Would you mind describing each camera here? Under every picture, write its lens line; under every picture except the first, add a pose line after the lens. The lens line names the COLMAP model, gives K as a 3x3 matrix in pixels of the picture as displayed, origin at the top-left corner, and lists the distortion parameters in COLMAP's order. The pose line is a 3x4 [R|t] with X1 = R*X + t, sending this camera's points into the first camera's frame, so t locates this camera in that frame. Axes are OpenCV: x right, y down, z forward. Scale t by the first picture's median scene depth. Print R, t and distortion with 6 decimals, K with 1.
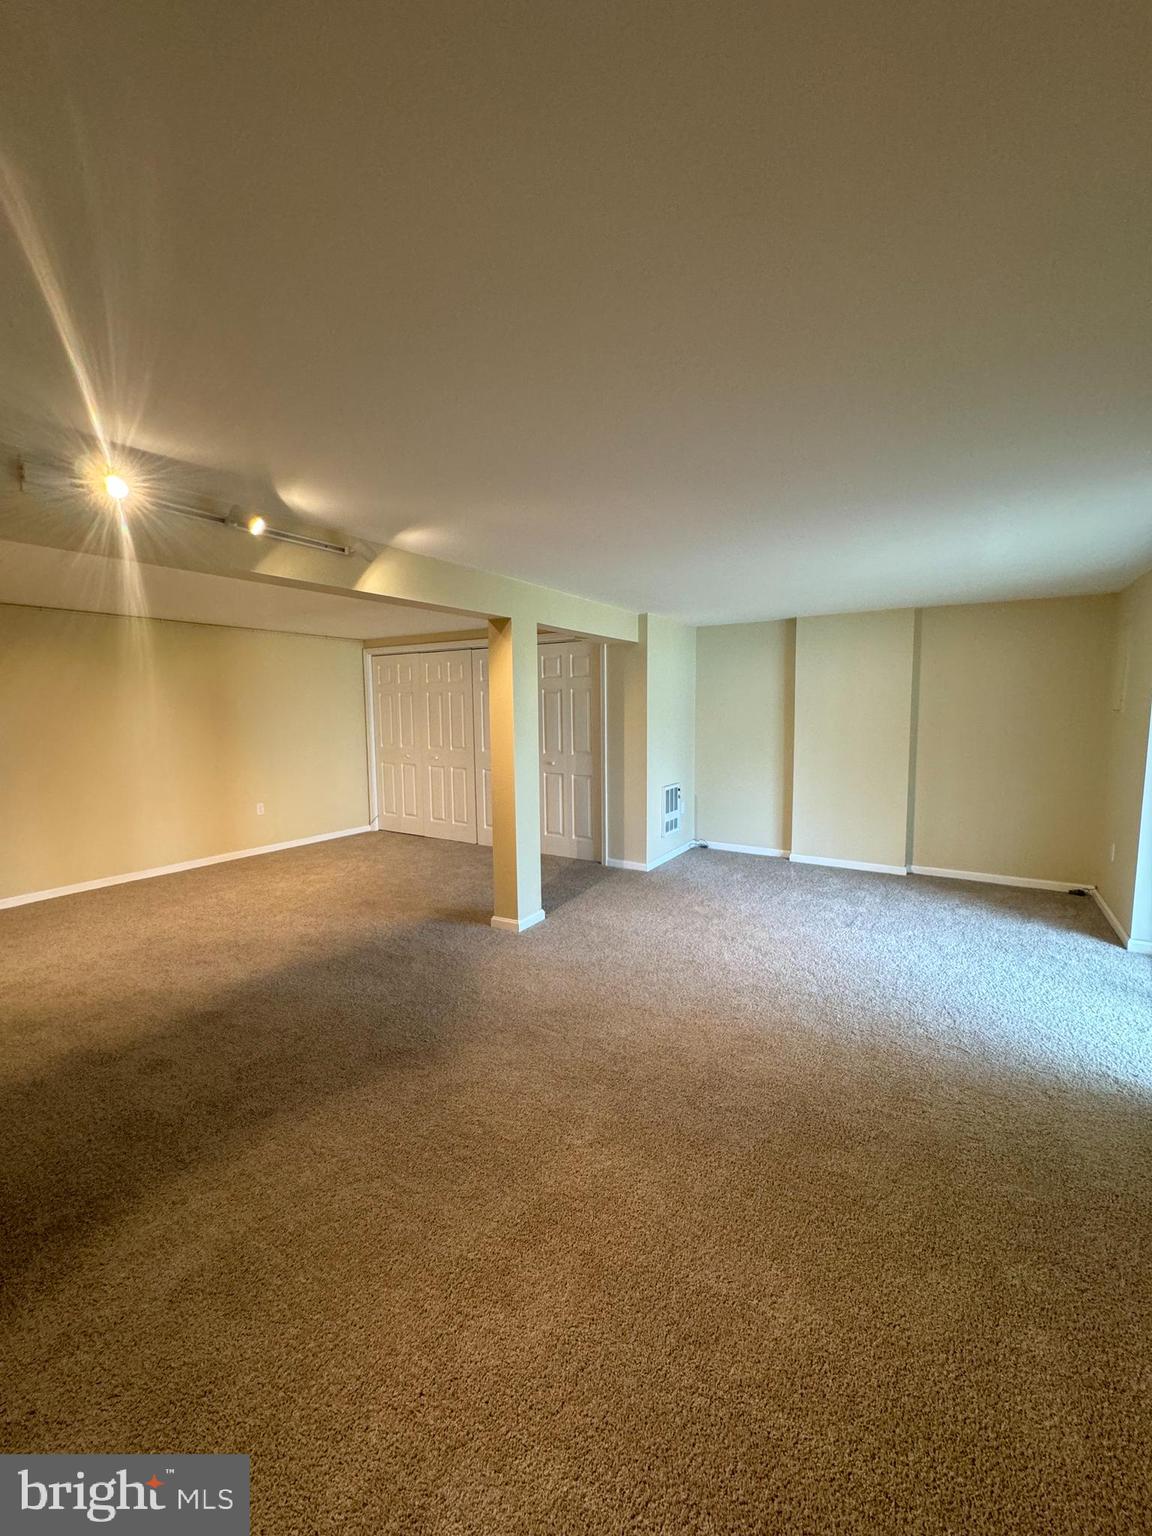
lens RADIAL K [[613.7, 0, 569.9], [0, 613.7, 768.8], [0, 0, 1]] dist [-0.000210, -0.000370]
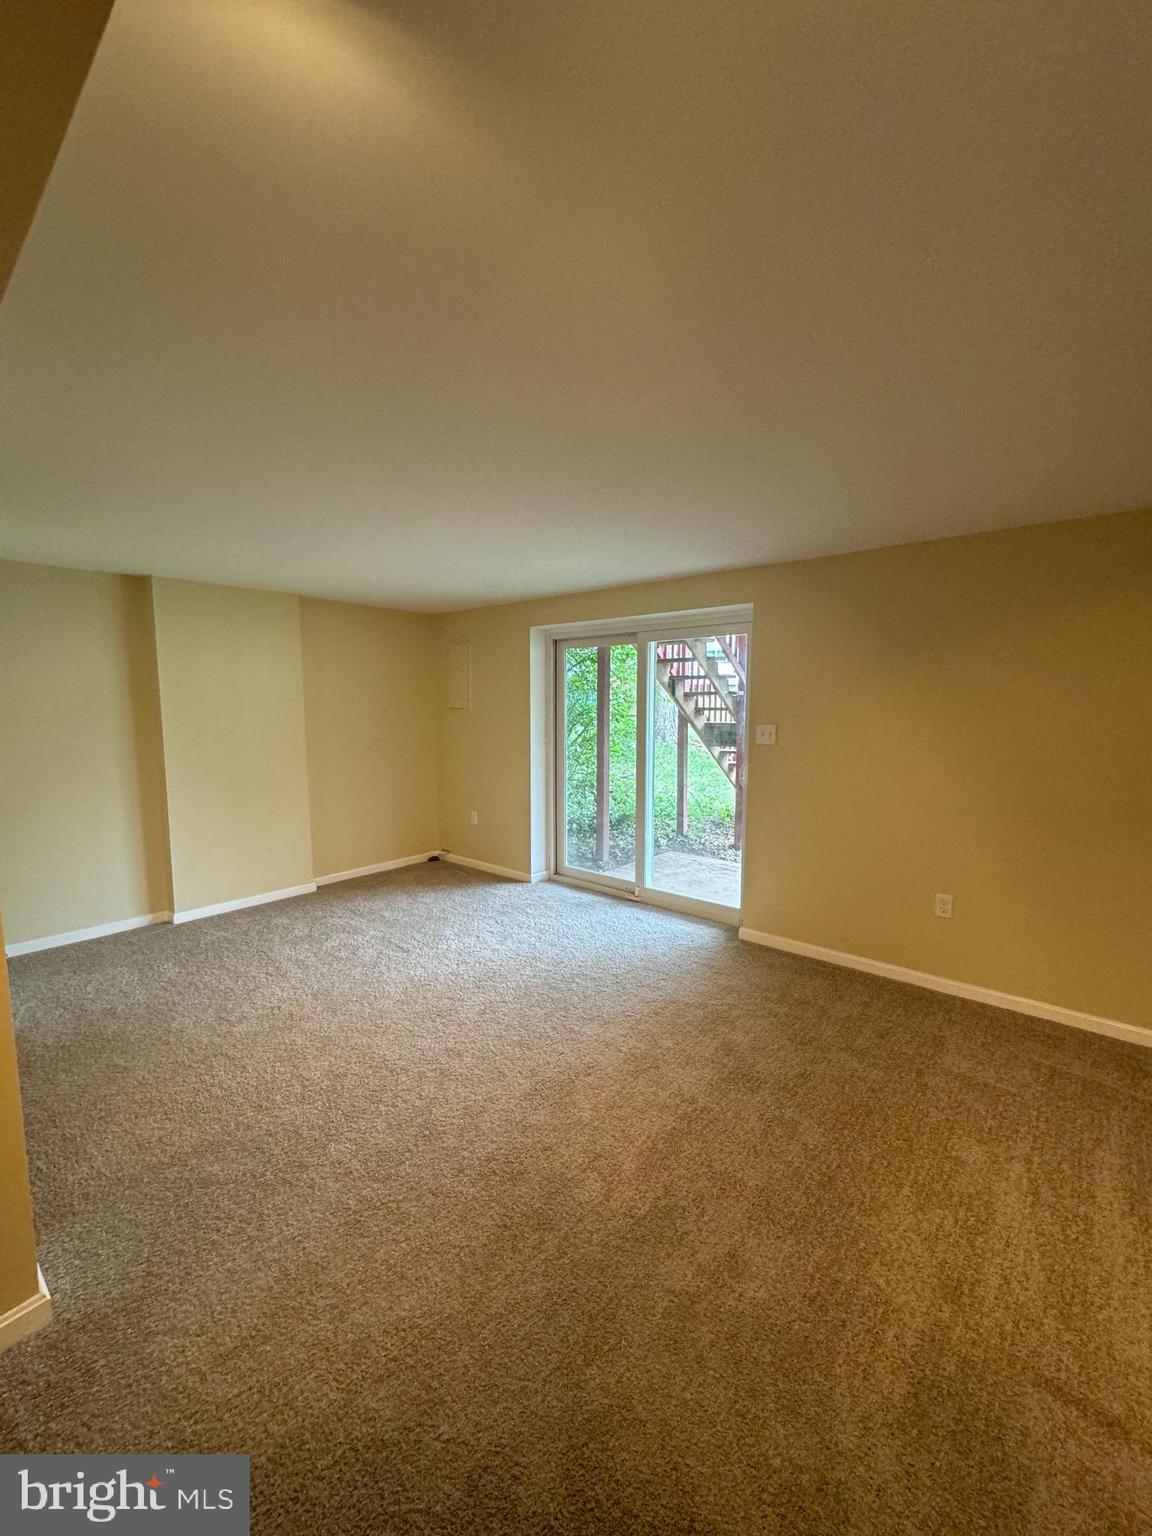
lens RADIAL K [[613.7, 0, 569.8], [0, 613.7, 765.4], [0, 0, 1]] dist [-0.000210, -0.000370]
pose [[0.154707, -0.091174, 0.983744, -0.302144], [0.102418, 0.991848, 0.075819, -0.045181], [-0.982637, 0.089023, 0.162784, 0.514875]]
